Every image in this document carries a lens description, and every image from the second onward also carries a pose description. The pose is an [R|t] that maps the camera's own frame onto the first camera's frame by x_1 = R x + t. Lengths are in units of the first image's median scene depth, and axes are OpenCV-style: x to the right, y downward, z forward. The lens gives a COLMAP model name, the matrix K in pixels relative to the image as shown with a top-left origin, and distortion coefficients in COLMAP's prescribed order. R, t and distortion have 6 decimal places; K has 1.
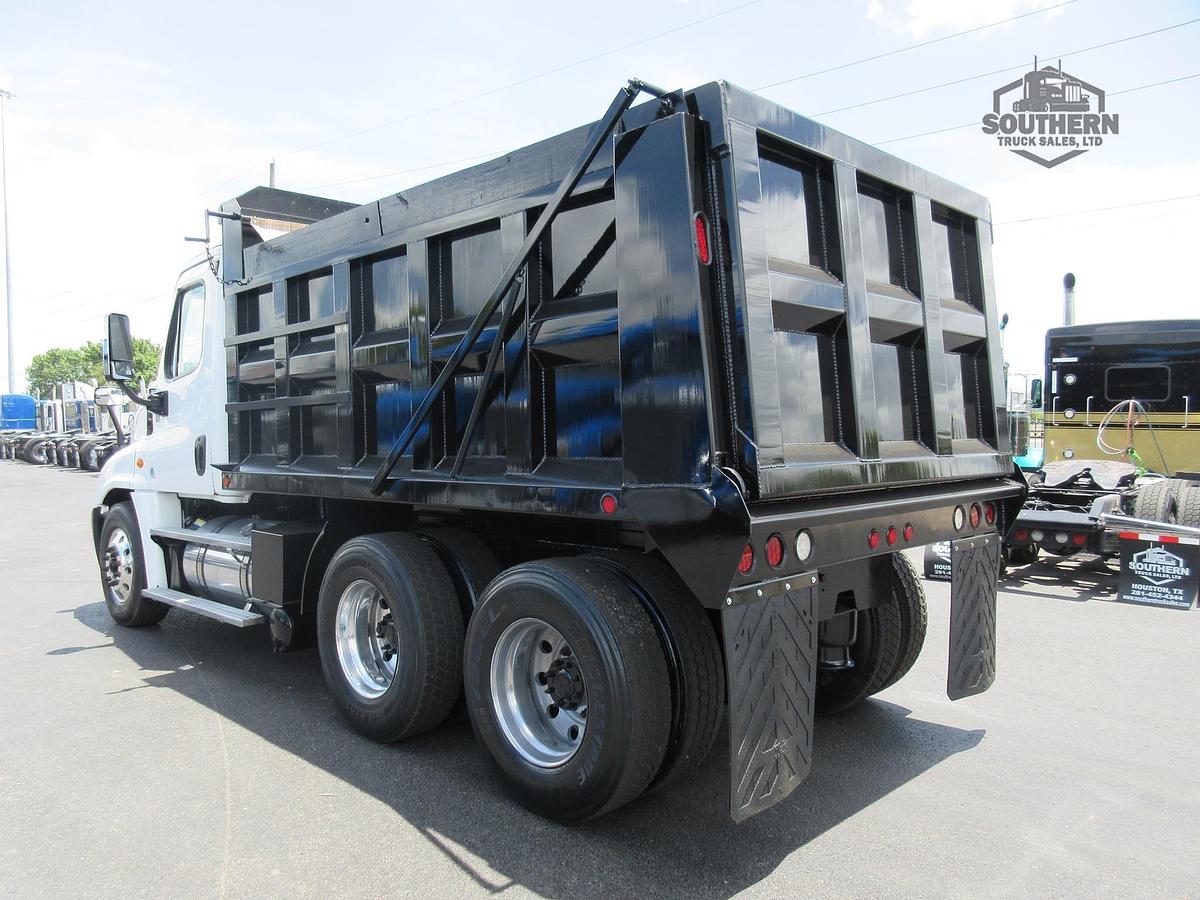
lens RADIAL K [[897.8, 0, 599.8], [0, 897.8, 471.5], [0, 0, 1]] dist [-0.003817, -0.004506]
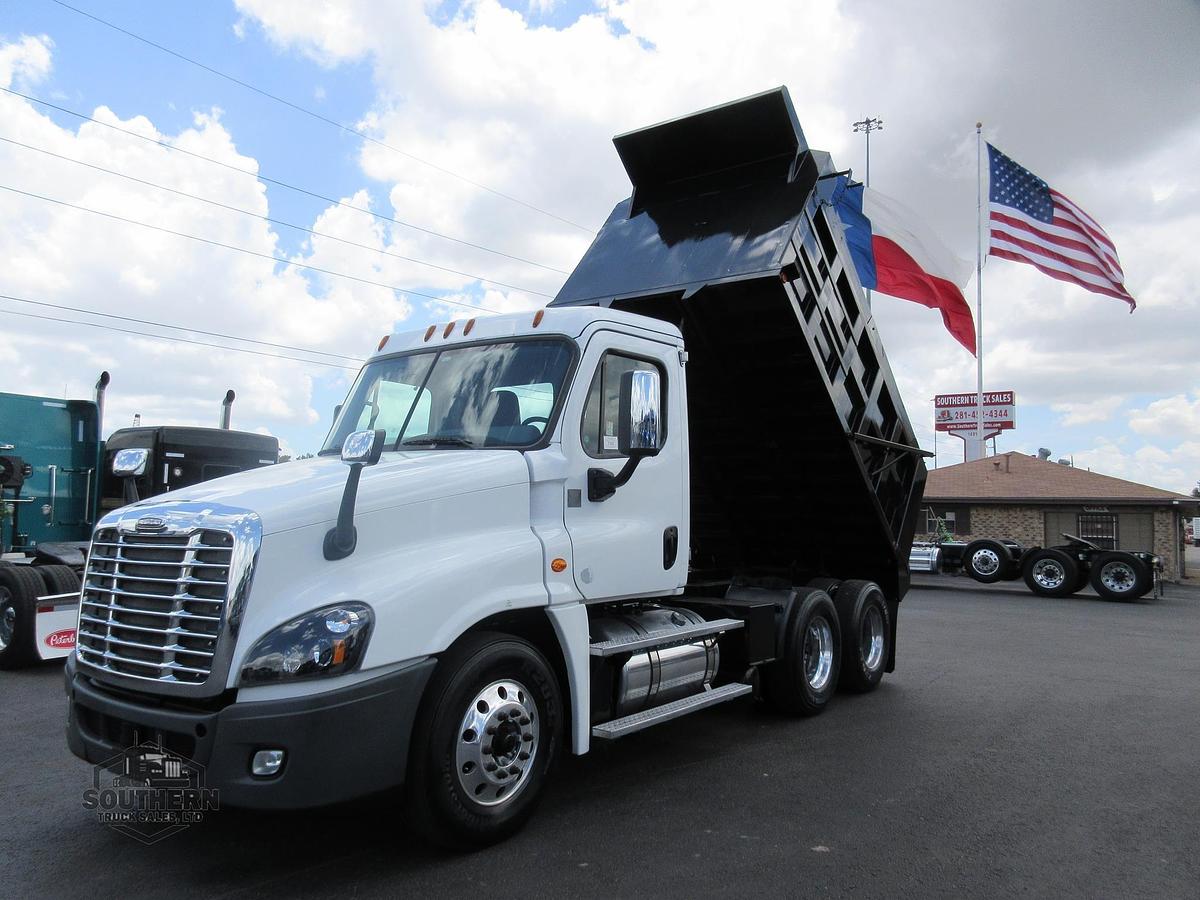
lens RADIAL K [[941.3, 0, 600.0], [0, 941.3, 450.0], [0, 0, 1]] dist [0.010658, 0.004394]
pose [[-0.142630, 0.072722, 0.987101, -1.176667], [0.037190, 0.996987, -0.068077, -0.045532], [-0.989077, 0.027000, -0.144904, 1.008077]]
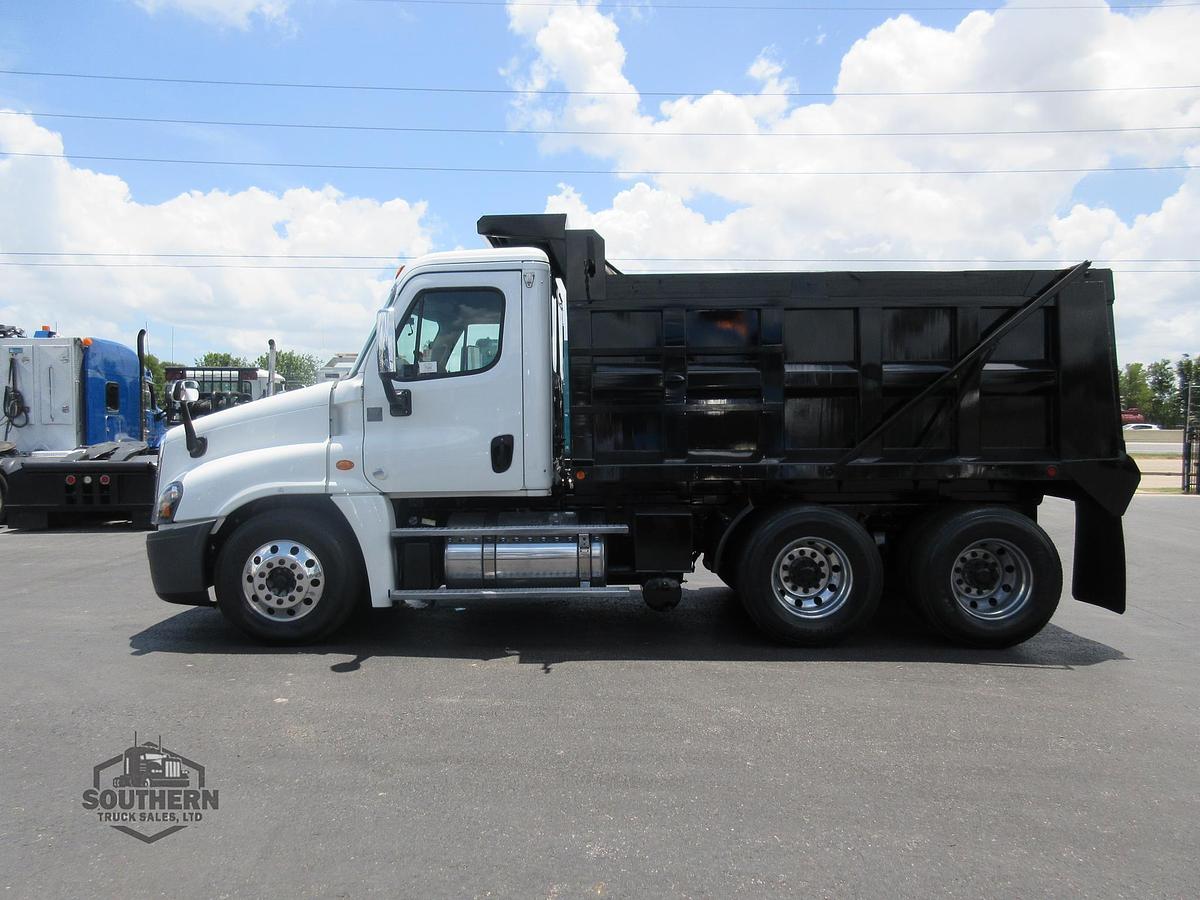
lens RADIAL K [[907.4, 0, 597.1], [0, 907.4, 466.0], [0, 0, 1]] dist [-0.003181, -0.004165]
pose [[0.687446, -0.042224, 0.725007, -0.949631], [0.038081, 0.999031, 0.022074, -0.017970], [-0.725236, 0.012434, 0.688388, 0.156667]]
